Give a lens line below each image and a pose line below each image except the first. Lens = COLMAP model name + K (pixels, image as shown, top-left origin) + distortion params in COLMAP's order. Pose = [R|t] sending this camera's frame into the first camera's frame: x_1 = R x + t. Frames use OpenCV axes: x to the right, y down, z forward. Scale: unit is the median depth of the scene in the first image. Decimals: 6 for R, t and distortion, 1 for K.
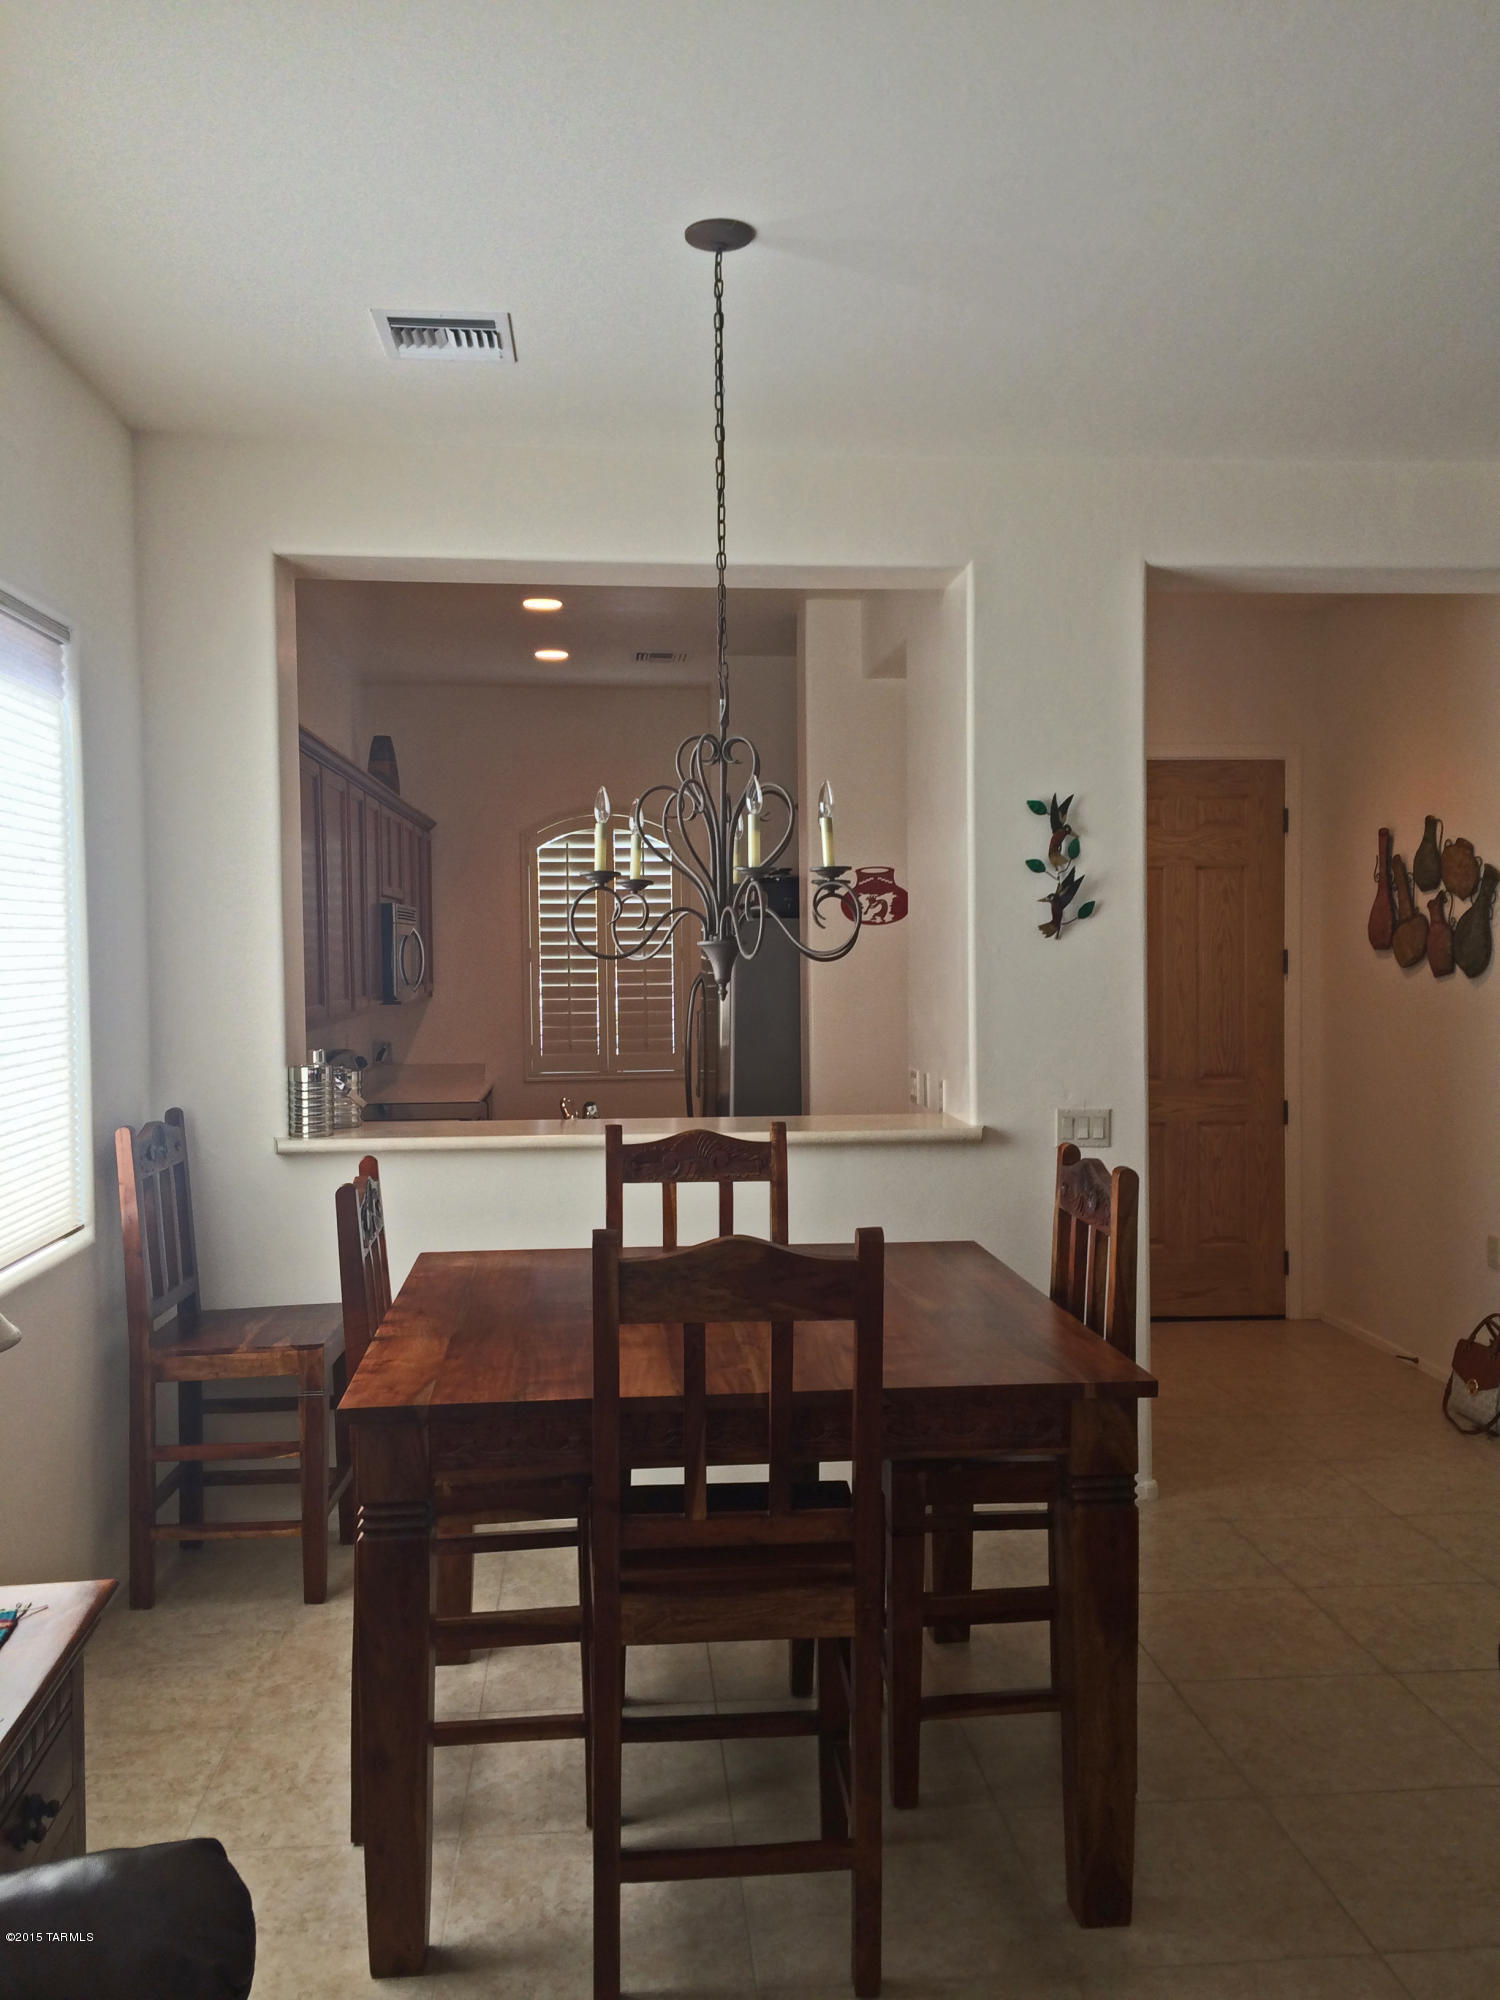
lens RADIAL K [[1670.2, 0, 748.8], [0, 1670.2, 1002.0], [0, 0, 1]] dist [0.089068, -0.114328]
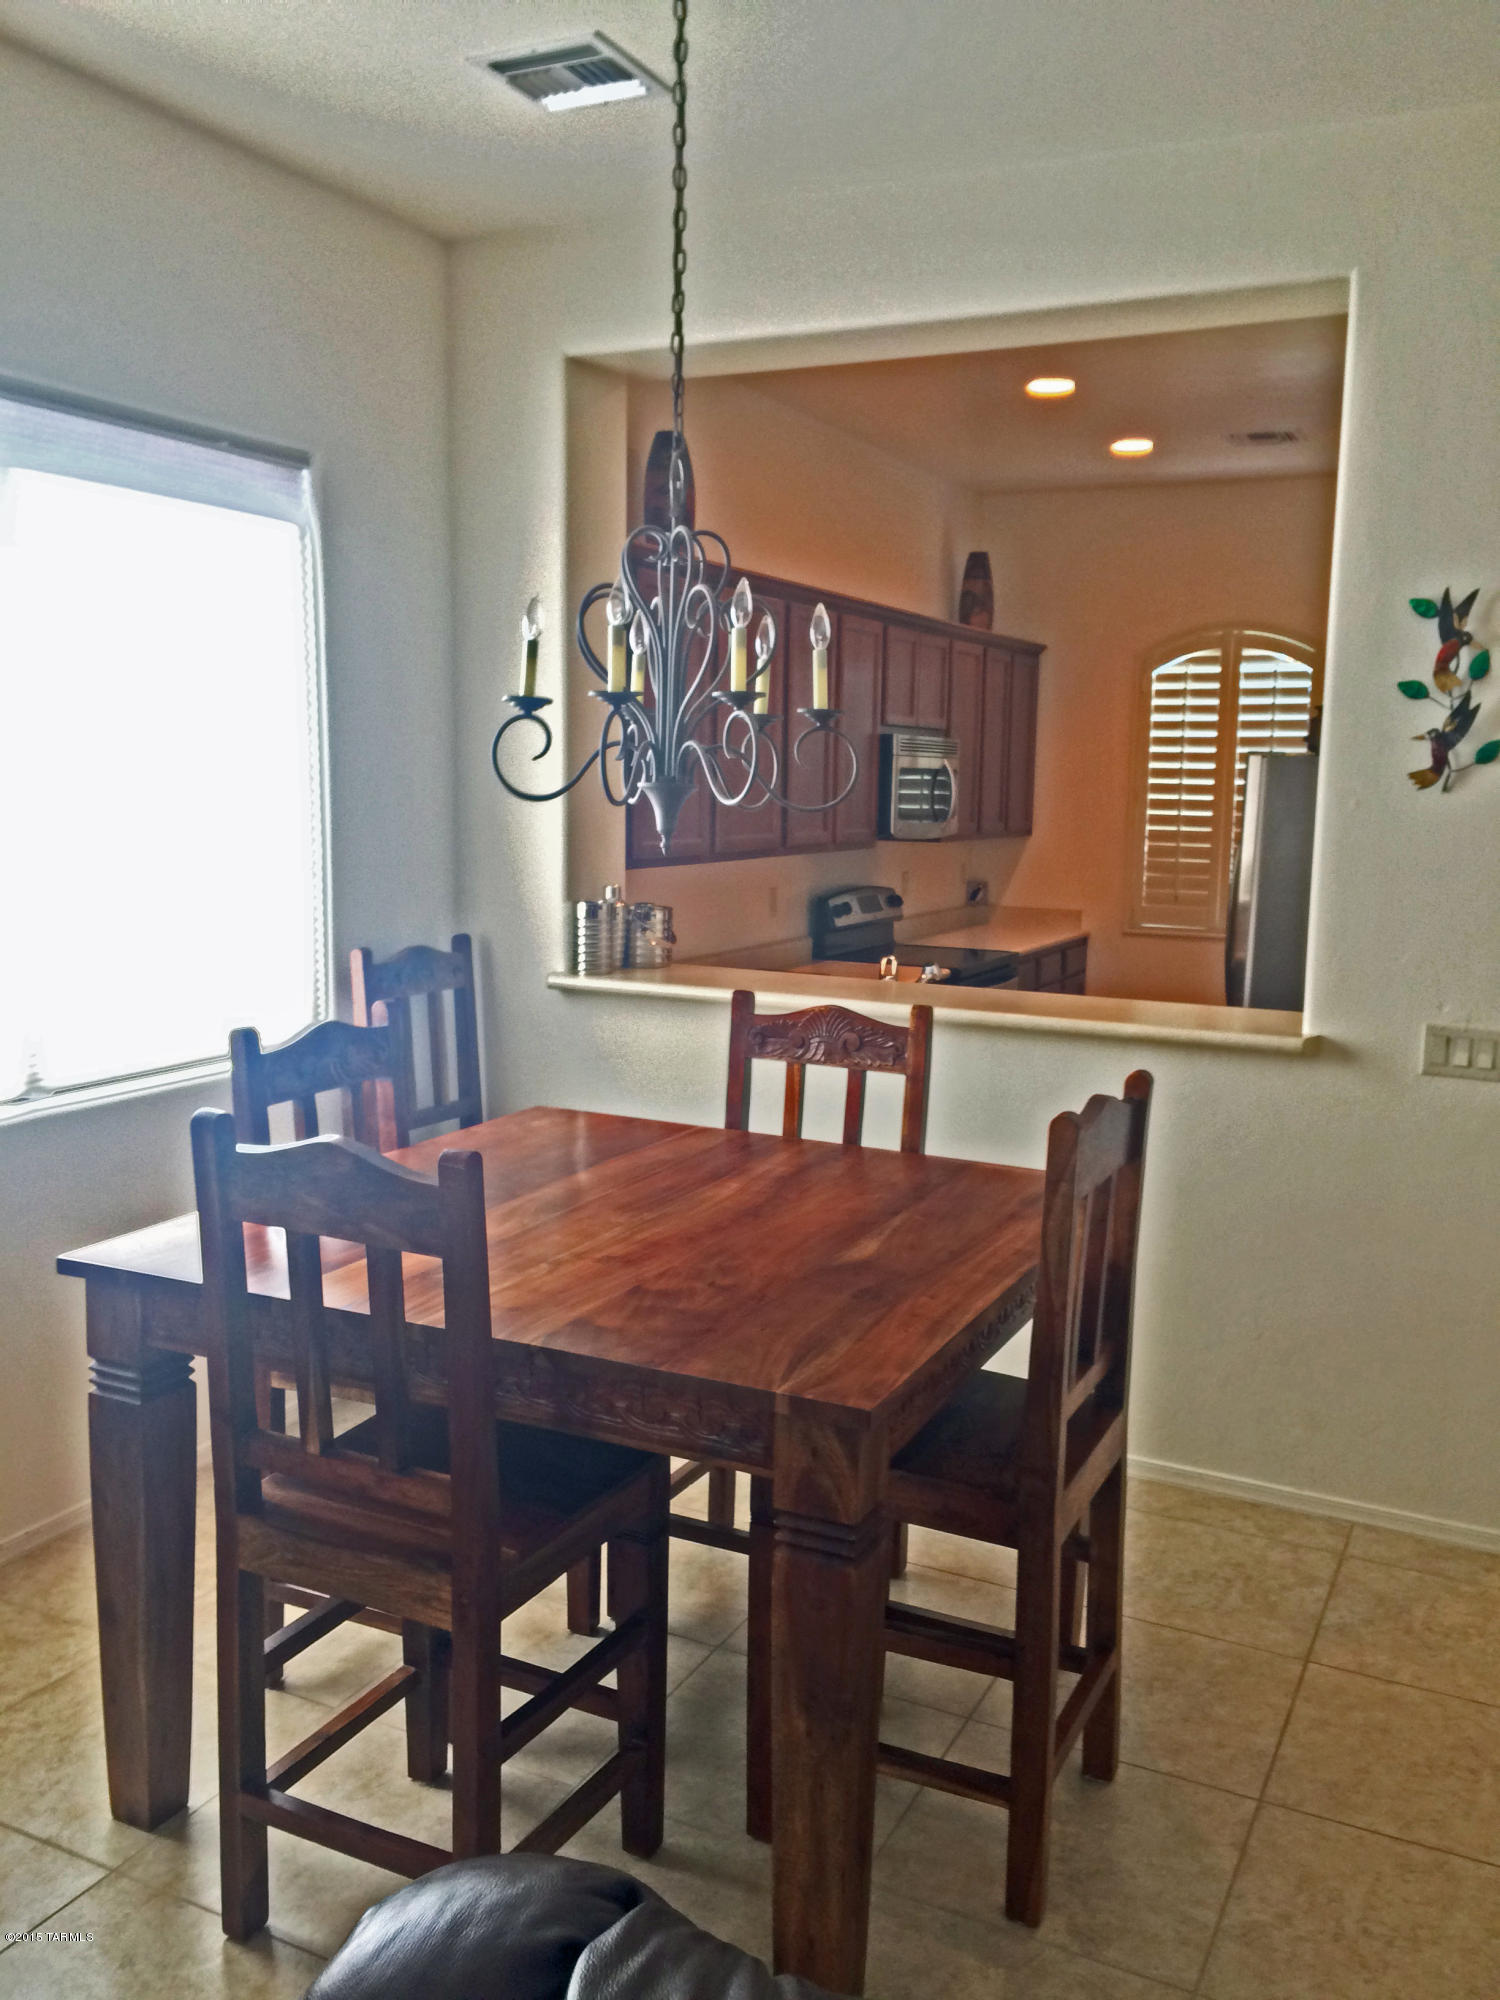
lens RADIAL K [[1670.2, 0, 754.4], [0, 1670.2, 1005.0], [0, 0, 1]] dist [0.089068, -0.114328]
pose [[0.853577, 0.095653, -0.512111, 0.310453], [-0.043350, 0.992632, 0.113152, -0.015699], [0.519161, -0.074384, 0.851434, 0.208920]]
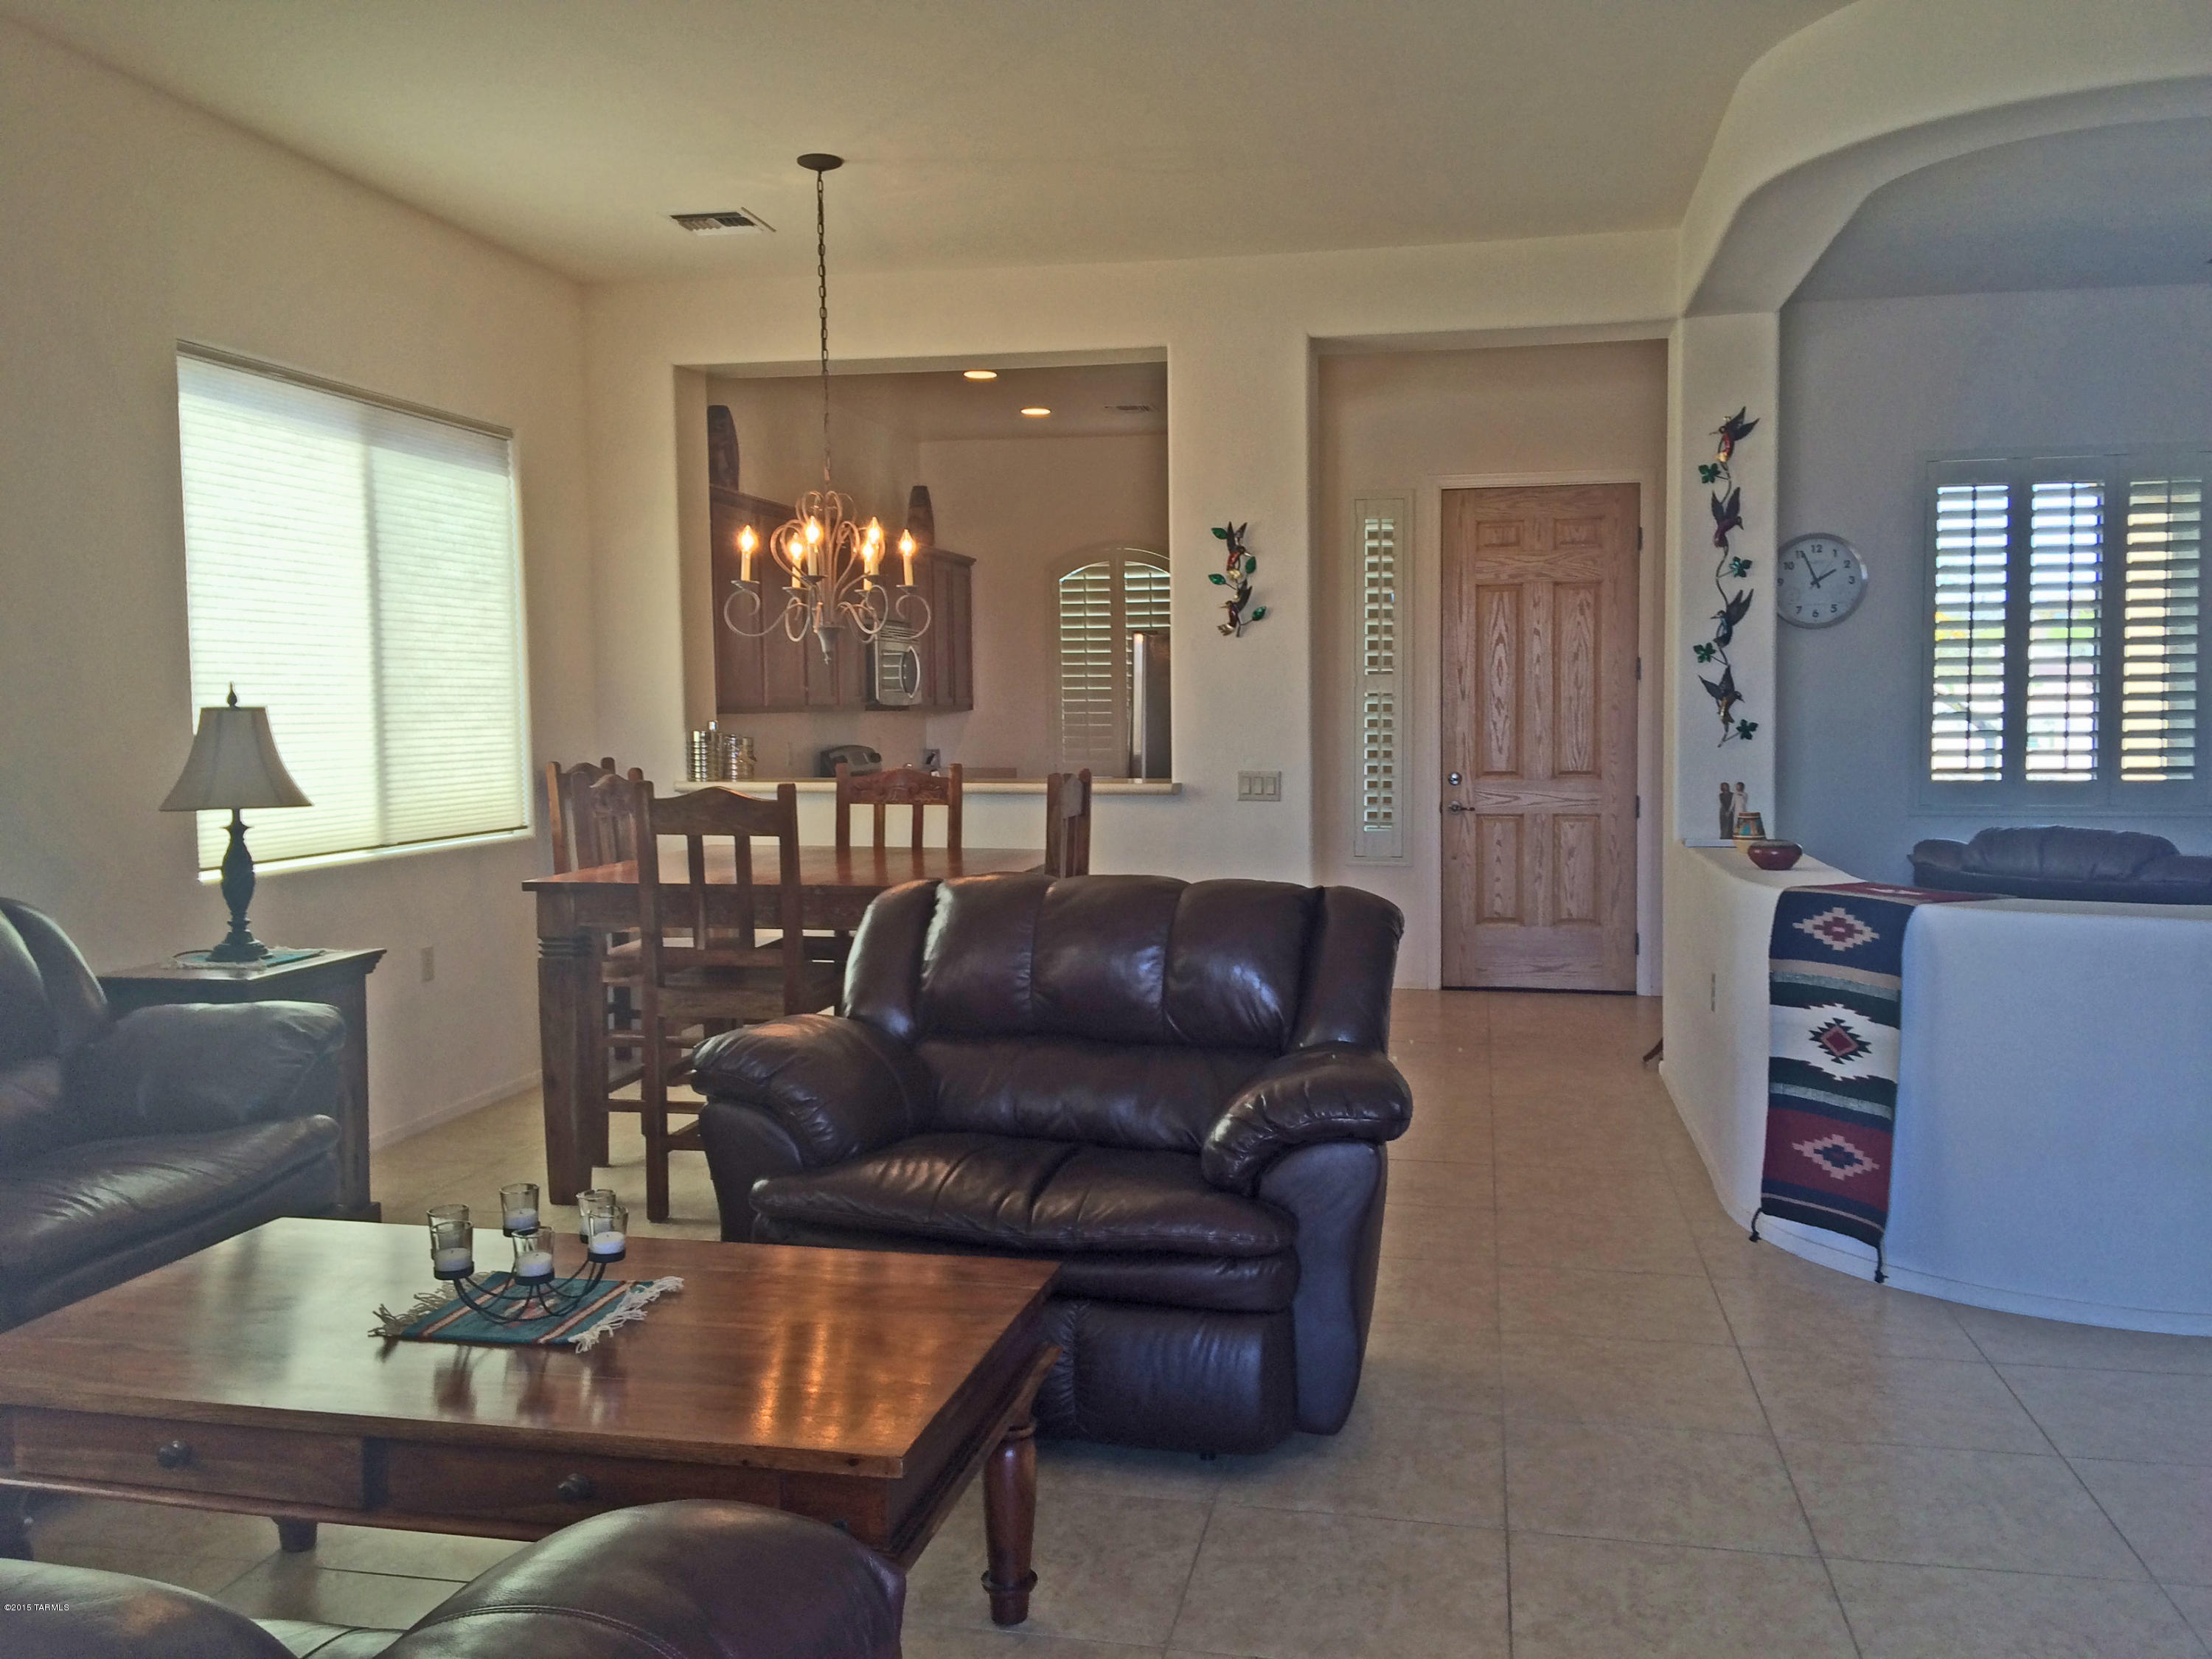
lens RADIAL K [[1847.3, 0, 1103.1], [0, 1847.3, 832.3], [0, 0, 1]] dist [0.089068, -0.114328]
pose [[0.959338, 0.020237, -0.281533, 0.480517], [-0.009752, 0.999207, 0.038594, 0.057219], [0.282091, -0.034279, 0.958775, -0.381273]]
